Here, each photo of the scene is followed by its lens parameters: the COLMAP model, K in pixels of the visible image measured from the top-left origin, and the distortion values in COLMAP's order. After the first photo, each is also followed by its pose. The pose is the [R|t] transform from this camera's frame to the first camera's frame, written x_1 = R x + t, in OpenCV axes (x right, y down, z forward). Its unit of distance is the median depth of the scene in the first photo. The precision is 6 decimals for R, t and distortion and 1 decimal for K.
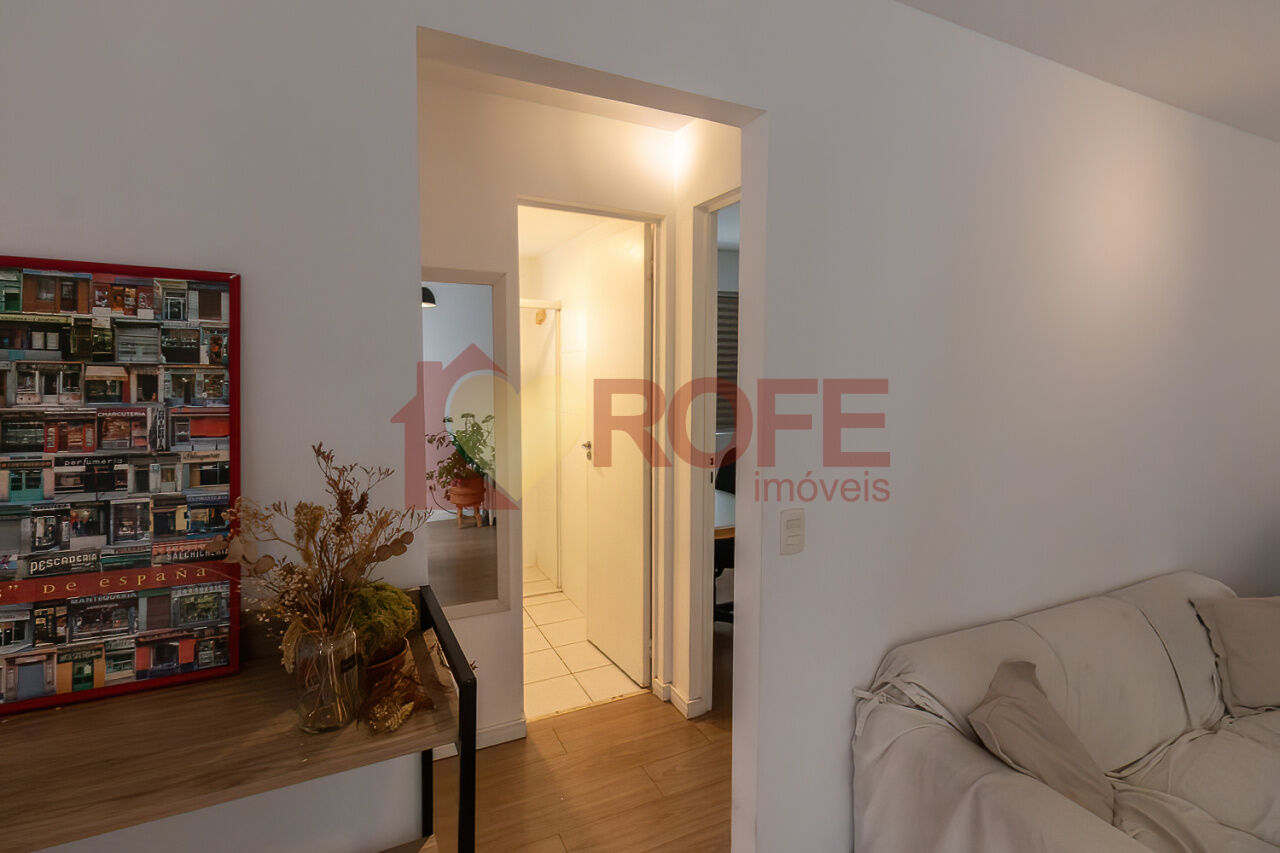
lens RADIAL K [[598.2, 0, 641.7], [0, 598.2, 406.2], [0, 0, 1]] dist [0.001814, 0.000238]
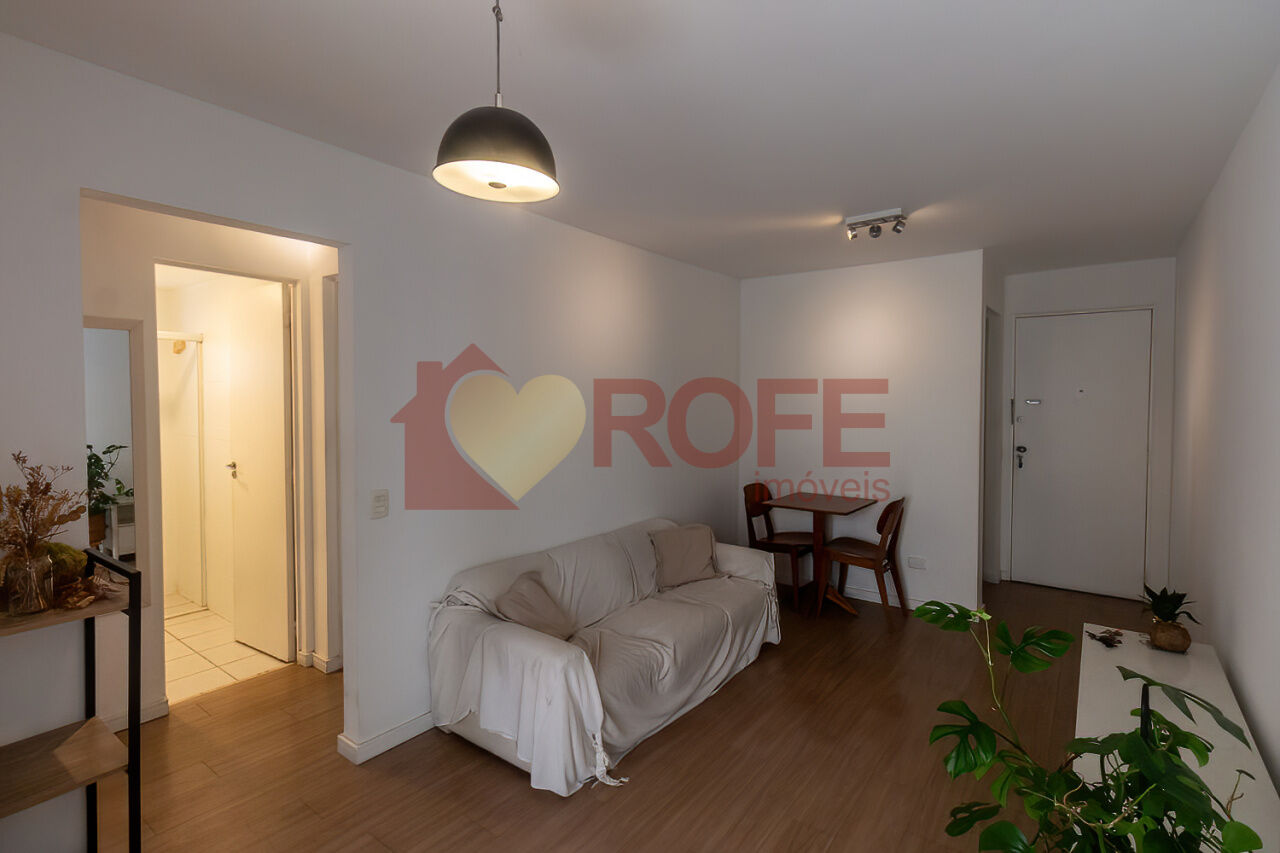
lens RADIAL K [[603.6, 0, 638.5], [0, 603.6, 412.8], [0, 0, 1]] dist [0.001975, 0.000021]
pose [[0.885777, -0.015345, 0.463858, 0.110088], [0.027954, 0.999403, -0.020319, 0.017840], [-0.463269, 0.030965, 0.885677, -0.664669]]
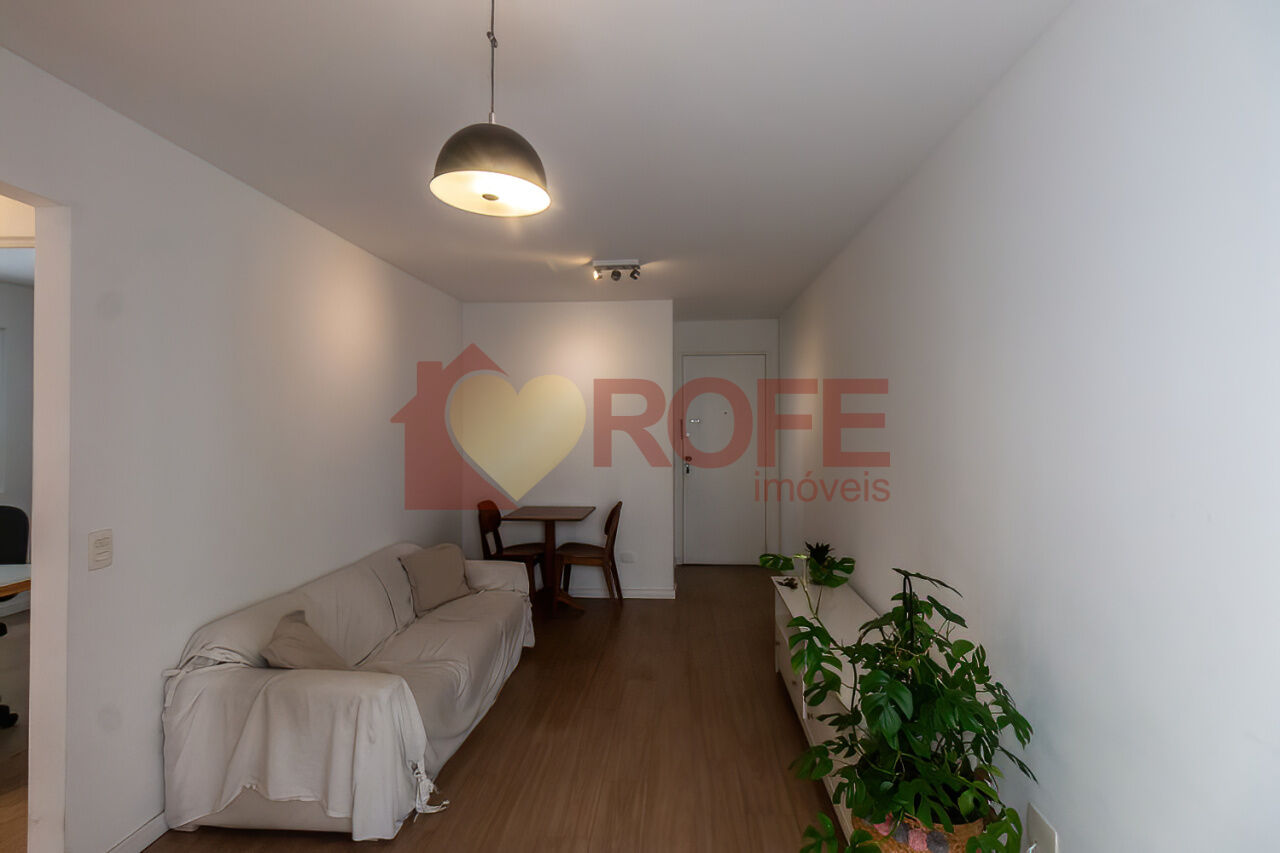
lens RADIAL K [[602.7, 0, 638.3], [0, 602.7, 416.2], [0, 0, 1]] dist [0.001440, 0.000817]
pose [[0.485095, 0.006359, 0.874438, -0.255648], [0.048714, 0.998224, -0.034283, 0.035140], [-0.873104, 0.059228, 0.483924, -0.478568]]
